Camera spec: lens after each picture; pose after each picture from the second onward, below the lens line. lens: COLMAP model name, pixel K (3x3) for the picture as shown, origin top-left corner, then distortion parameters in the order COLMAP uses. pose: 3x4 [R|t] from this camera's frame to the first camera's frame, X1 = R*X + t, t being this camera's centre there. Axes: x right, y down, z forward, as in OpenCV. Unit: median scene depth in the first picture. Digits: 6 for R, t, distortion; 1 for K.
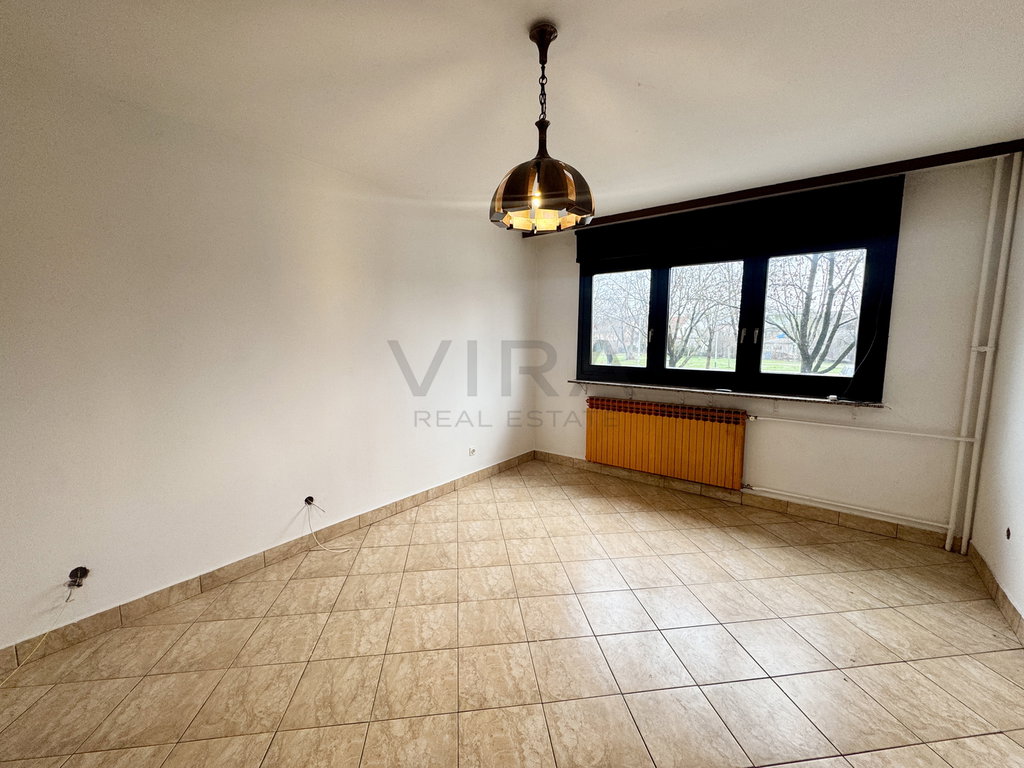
lens RADIAL K [[407.1, 0, 510.6], [0, 407.1, 385.2], [0, 0, 1]] dist [-0.002141, -0.000212]
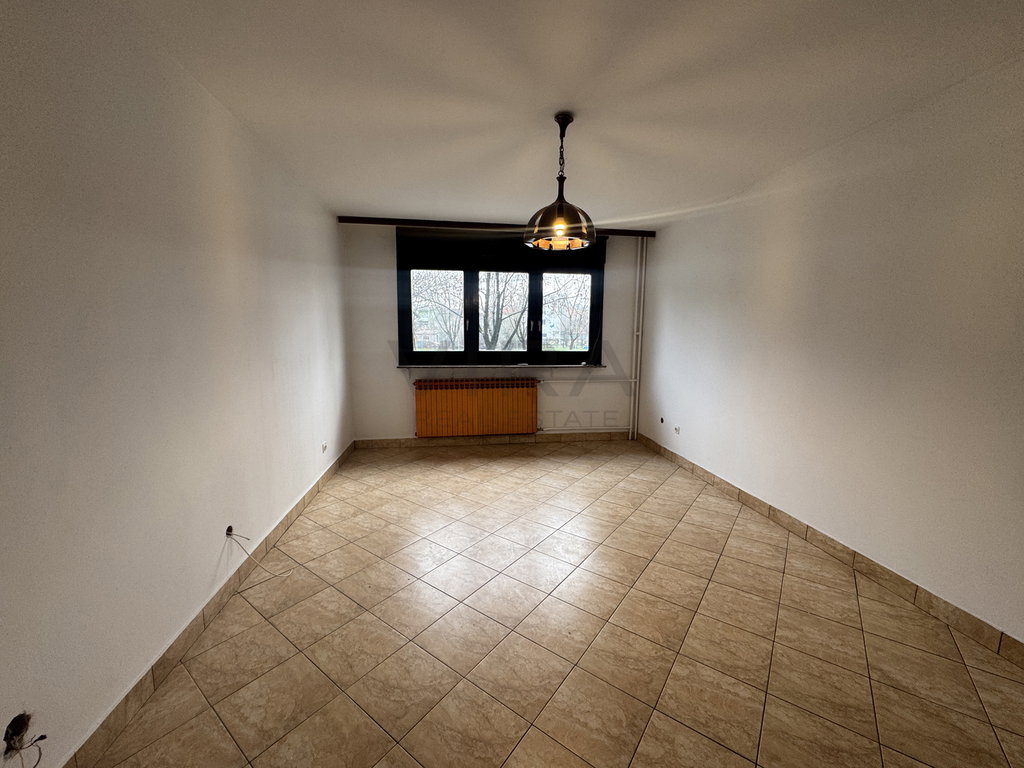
lens RADIAL K [[407.1, 0, 510.6], [0, 407.1, 385.2], [0, 0, 1]] dist [-0.002141, -0.000212]
pose [[0.694176, -0.094222, 0.713612, -0.520007], [0.079321, 0.995371, 0.054264, 0.004049], [-0.715422, 0.018935, 0.698436, 0.051321]]
